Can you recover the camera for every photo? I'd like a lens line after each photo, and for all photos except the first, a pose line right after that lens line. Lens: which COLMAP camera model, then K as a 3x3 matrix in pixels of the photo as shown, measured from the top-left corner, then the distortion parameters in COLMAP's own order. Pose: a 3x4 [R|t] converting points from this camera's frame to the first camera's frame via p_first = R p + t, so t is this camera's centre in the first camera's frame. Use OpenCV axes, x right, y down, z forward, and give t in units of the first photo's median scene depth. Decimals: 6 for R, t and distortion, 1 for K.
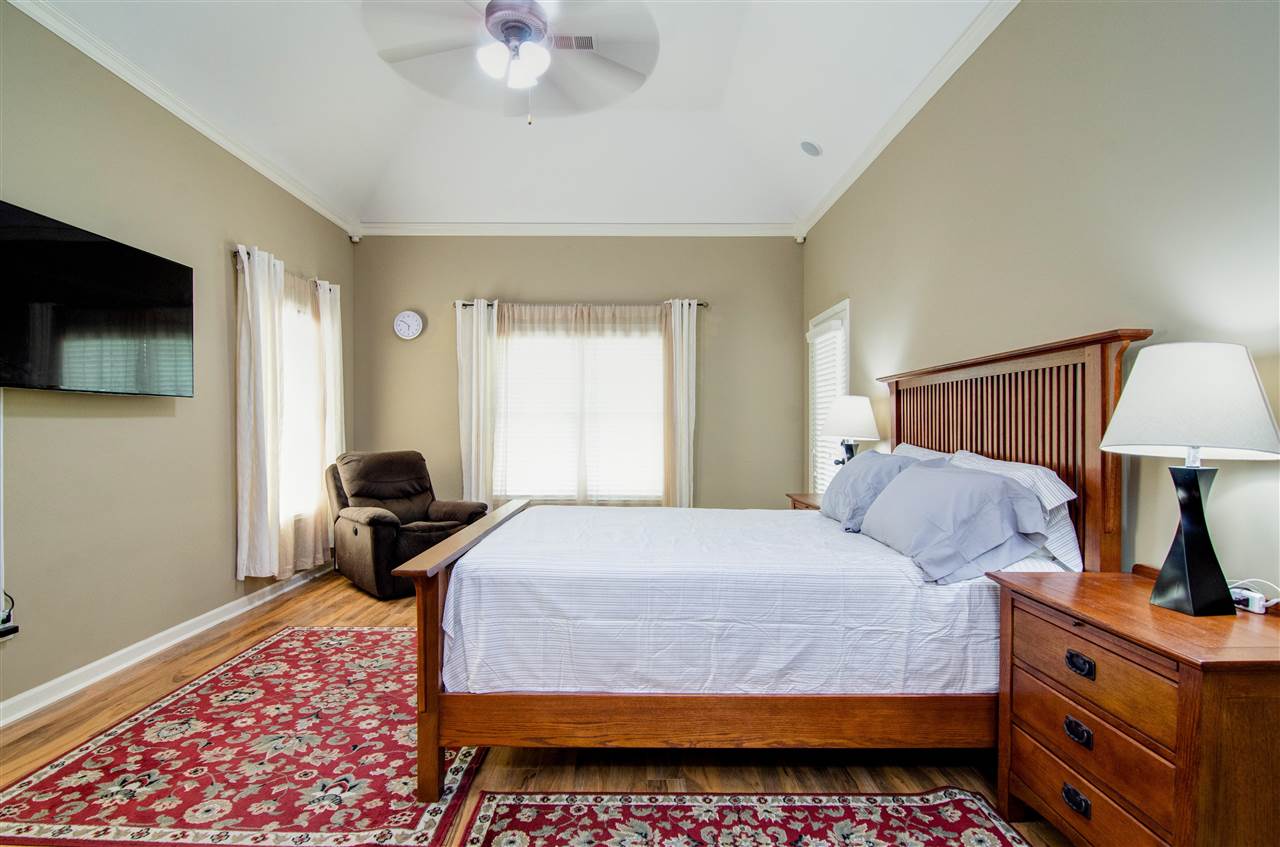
lens RADIAL K [[622.6, 0, 630.5], [0, 622.6, 426.5], [0, 0, 1]] dist [-0.013017, -0.004085]
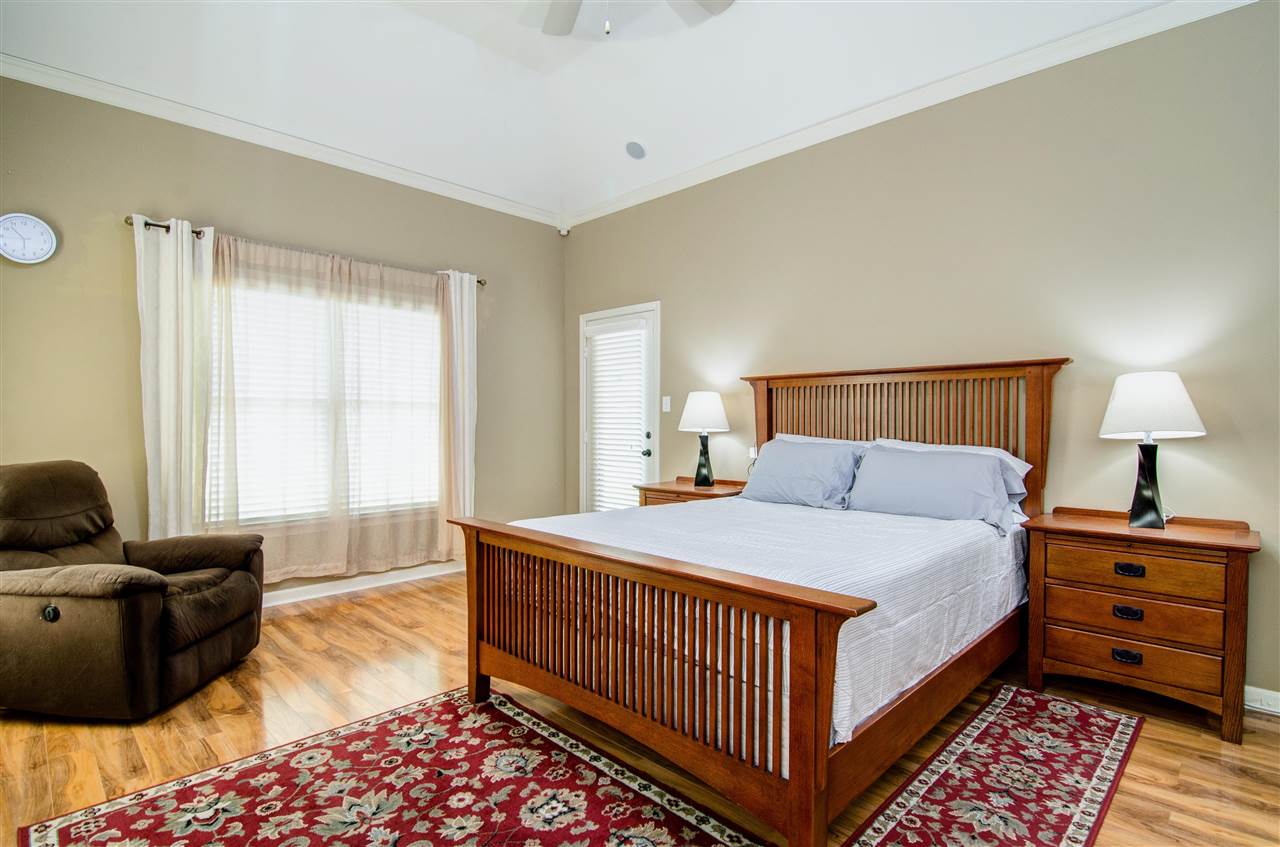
lens RADIAL K [[622.6, 0, 636.7], [0, 622.6, 425.9], [0, 0, 1]] dist [-0.013017, -0.004085]
pose [[0.709455, -0.004465, 0.704737, -0.567799], [-0.002174, 0.999961, 0.008524, 0.002091], [-0.704747, -0.007580, 0.709418, 0.340445]]
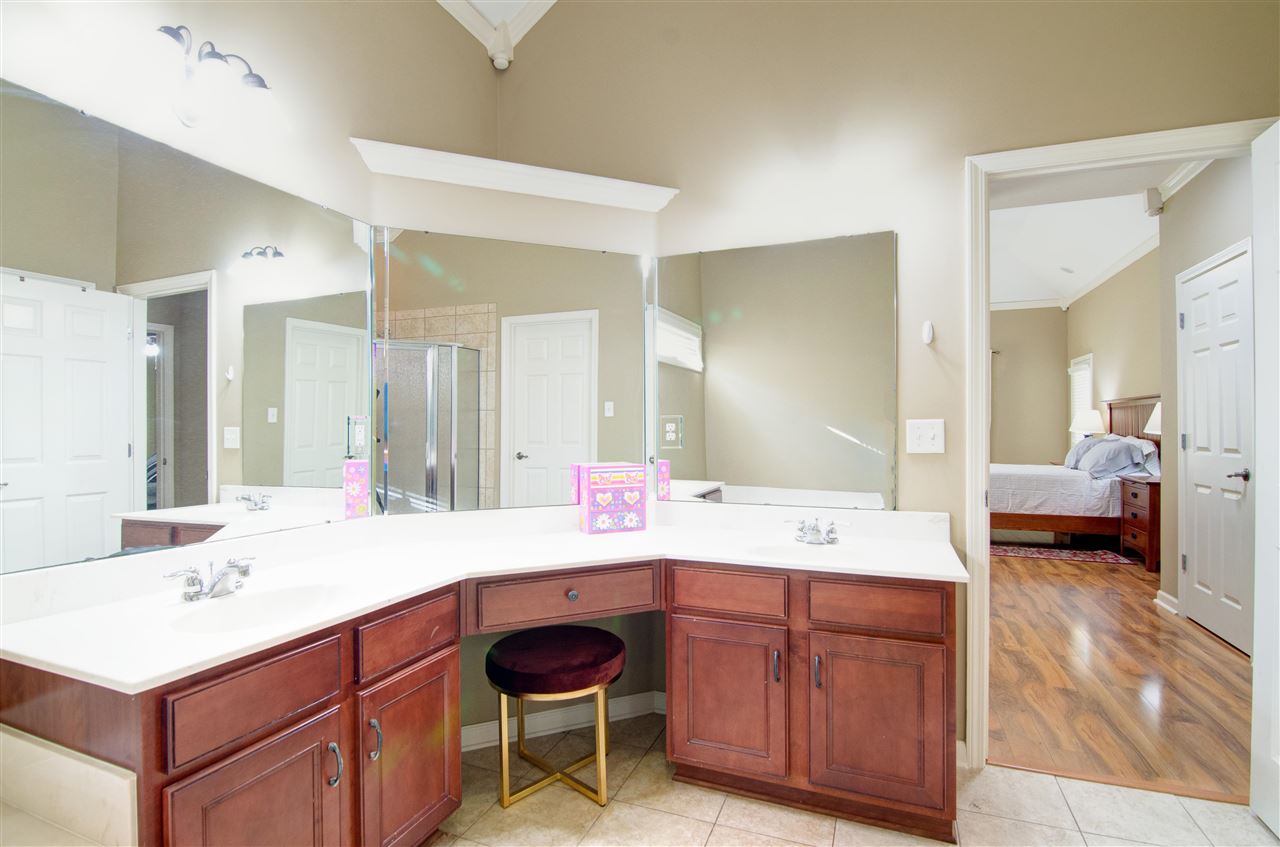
lens RADIAL K [[622.6, 0, 640.3], [0, 622.6, 430.8], [0, 0, 1]] dist [-0.013017, -0.004085]
pose [[0.929549, 0.000787, -0.368698, -0.245466], [0.000101, 0.999997, 0.002389, 0.009631], [0.368698, -0.002258, 0.929546, -1.402895]]
